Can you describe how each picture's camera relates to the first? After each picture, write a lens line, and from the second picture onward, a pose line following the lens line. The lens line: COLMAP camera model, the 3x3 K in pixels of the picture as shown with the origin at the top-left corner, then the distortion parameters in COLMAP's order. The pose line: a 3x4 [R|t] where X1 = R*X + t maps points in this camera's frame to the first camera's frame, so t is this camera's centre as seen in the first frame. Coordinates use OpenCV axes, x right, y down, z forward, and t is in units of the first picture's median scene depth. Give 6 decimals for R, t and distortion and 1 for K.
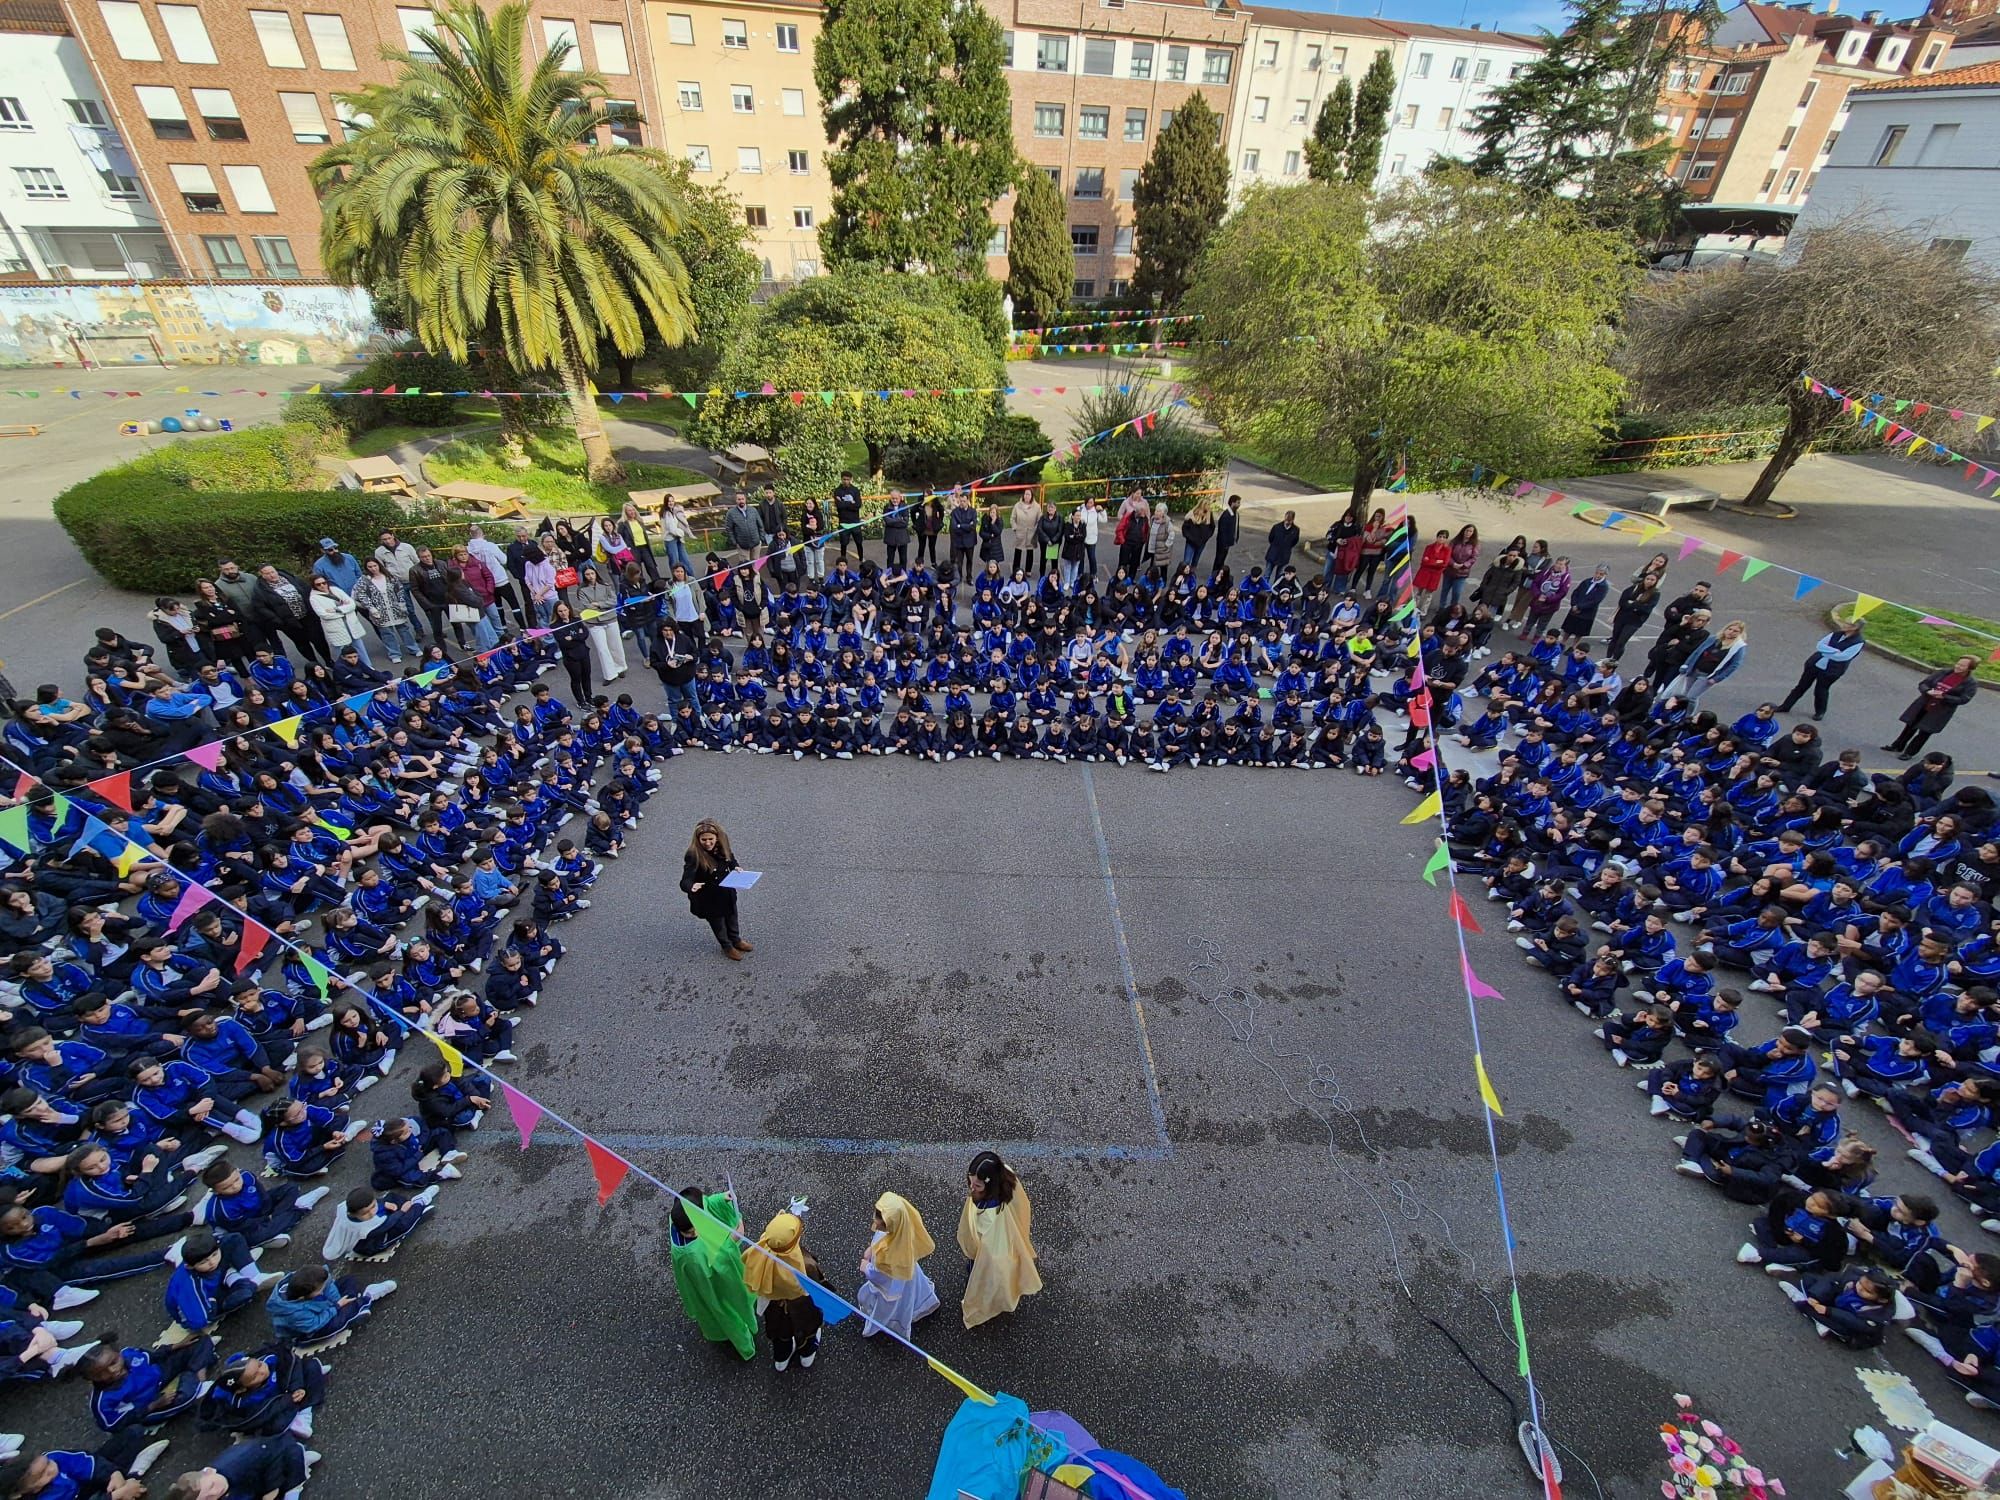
lens RADIAL K [[784.5, 0, 1001.8], [0, 784.5, 804.5], [0, 0, 1]] dist [0.010645, -0.006466]
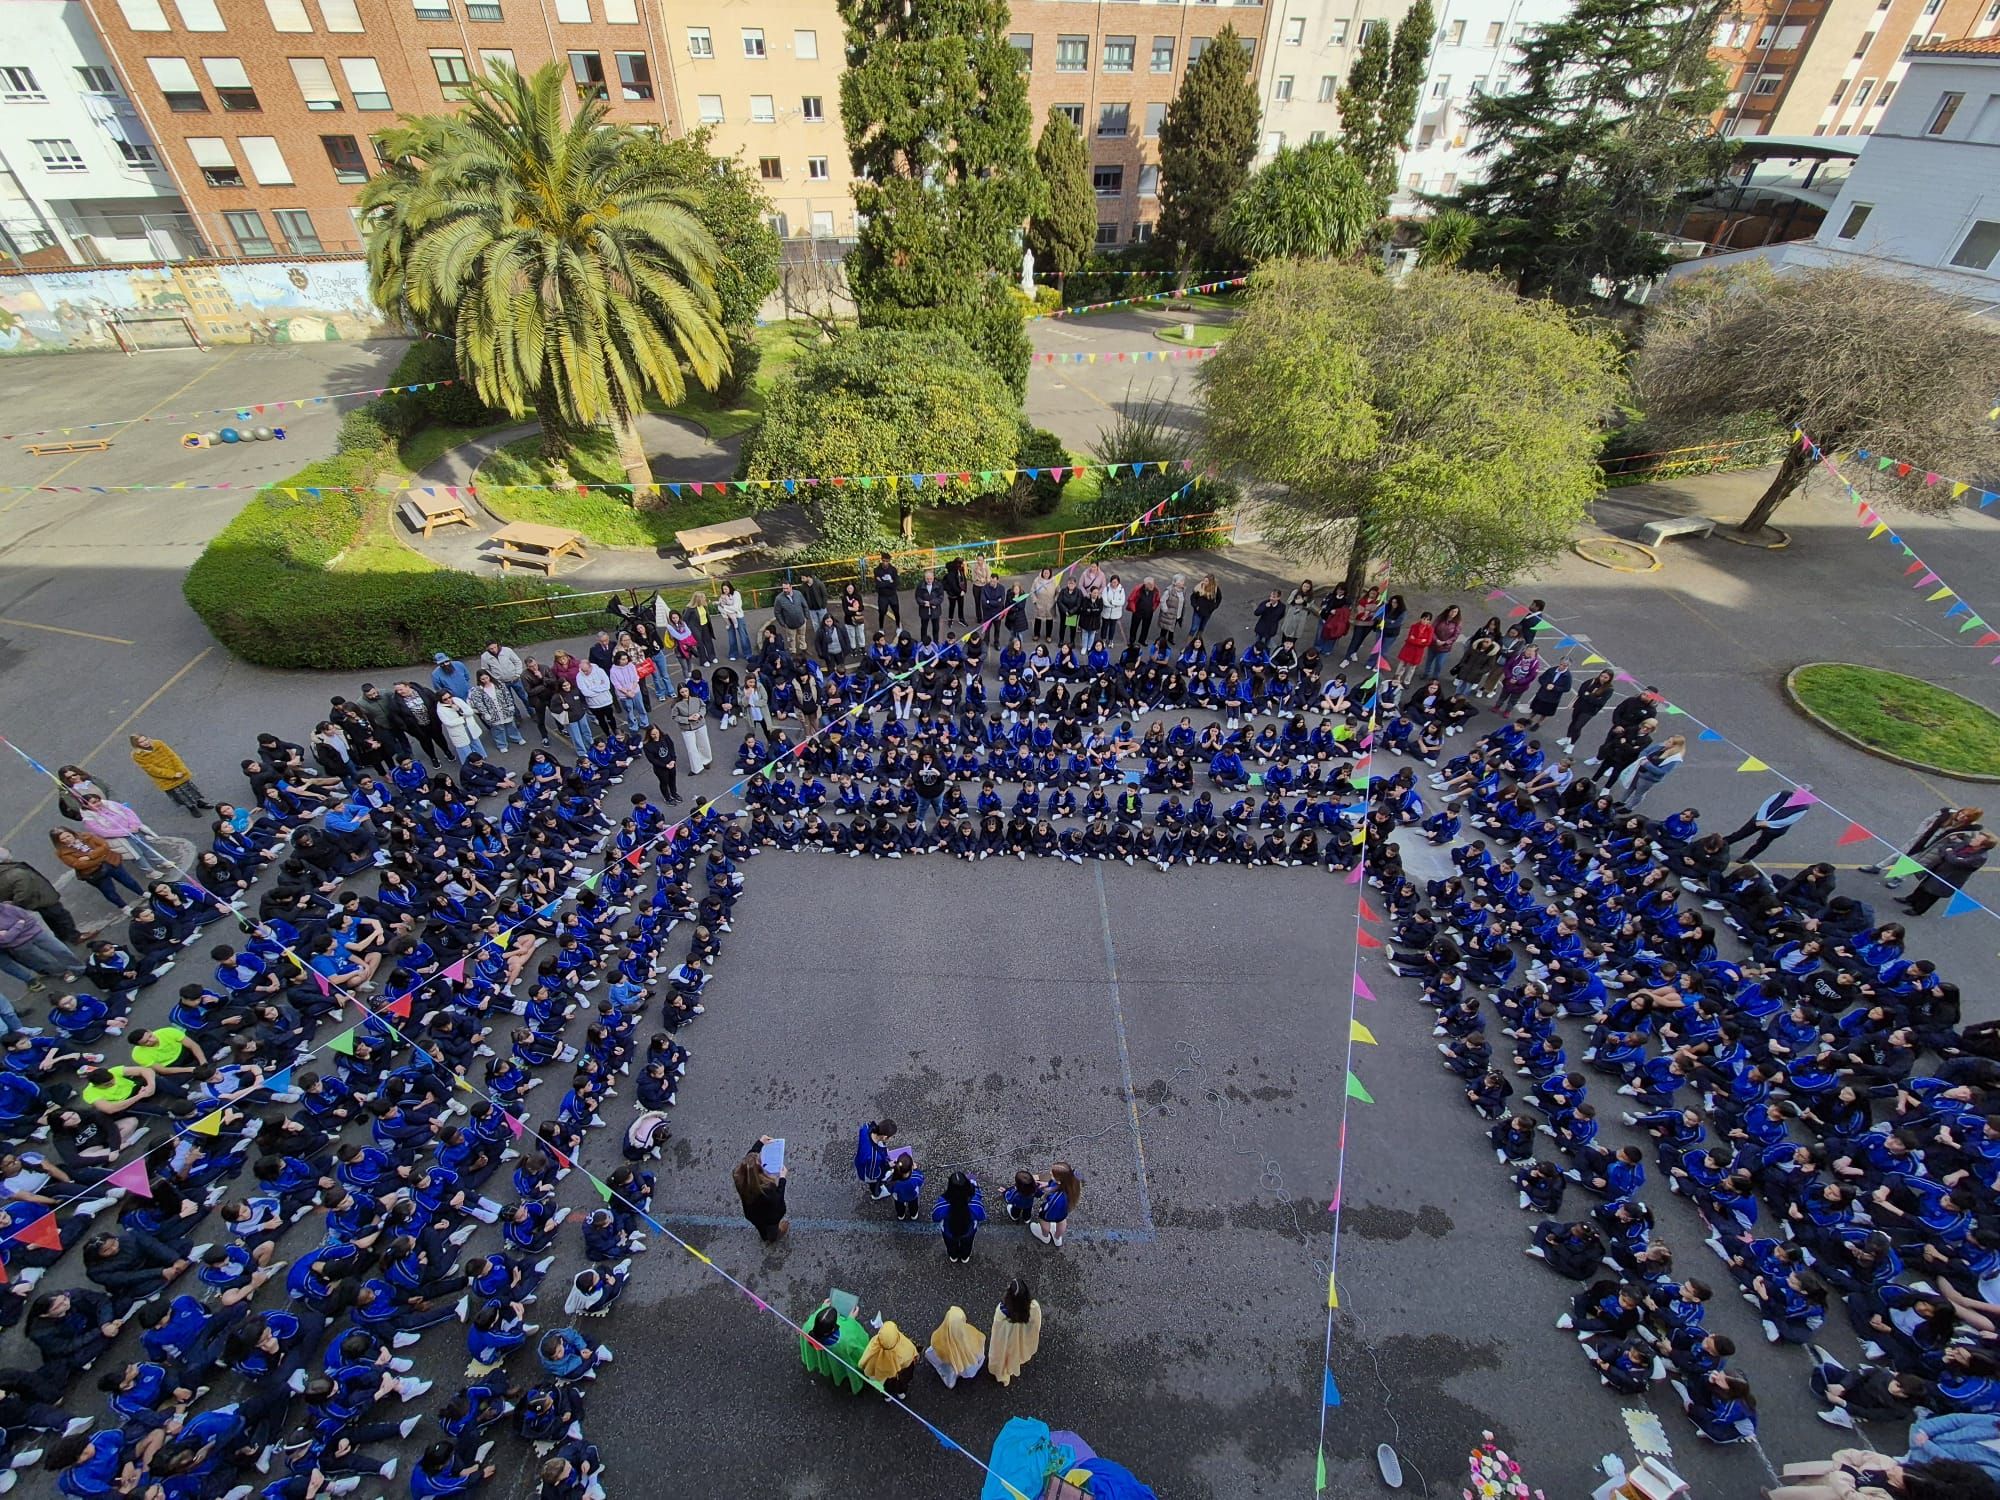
lens RADIAL K [[823.5, 0, 1000.0], [0, 823.5, 750.0], [0, 0, 1]] dist [0.010518, -0.007967]
pose [[0.999795, 0.001573, -0.020186, -0.010198], [0.000433, 0.995088, 0.098993, -0.229796], [0.020243, -0.098981, 0.994883, -0.148911]]
